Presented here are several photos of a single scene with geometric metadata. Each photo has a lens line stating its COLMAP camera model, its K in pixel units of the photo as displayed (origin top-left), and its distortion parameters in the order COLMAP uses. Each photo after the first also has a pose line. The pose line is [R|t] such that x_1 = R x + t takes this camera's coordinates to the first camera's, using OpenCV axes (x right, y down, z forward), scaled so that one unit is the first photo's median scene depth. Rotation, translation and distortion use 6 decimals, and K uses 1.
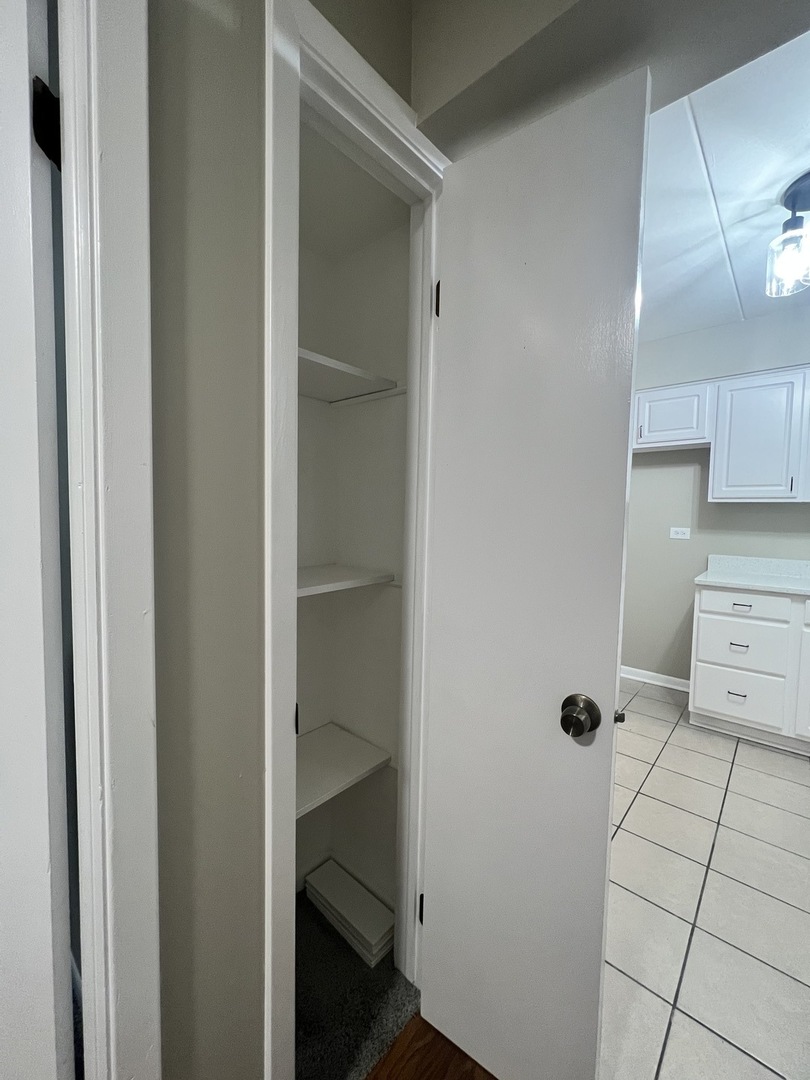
lens RADIAL K [[435.8, 0, 405.0], [0, 435.8, 535.4], [0, 0, 1]] dist [0.001895, 0.001312]
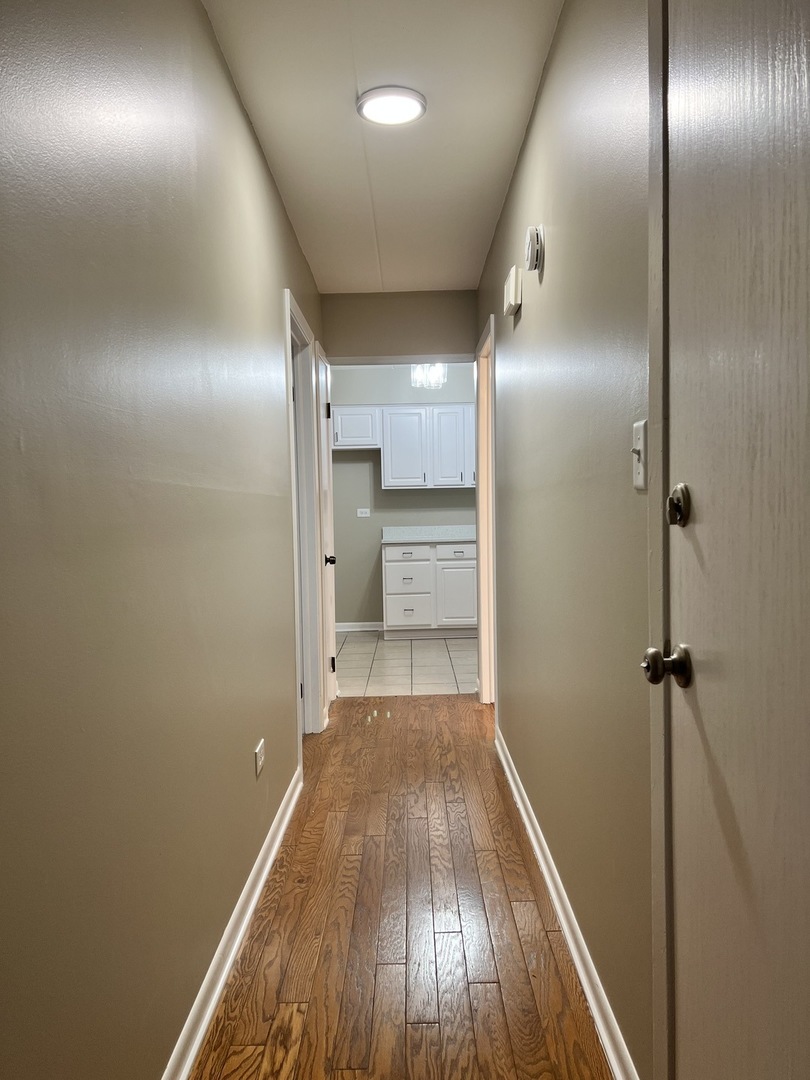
lens RADIAL K [[815.1, 0, 405.1], [0, 815.1, 540.9], [0, 0, 1]] dist [0.001087, 0.000019]
pose [[0.744435, -0.051217, 0.665728, -1.129694], [0.069042, 0.997614, -0.000454, 0.108646], [-0.664116, 0.046301, 0.746194, -1.132217]]
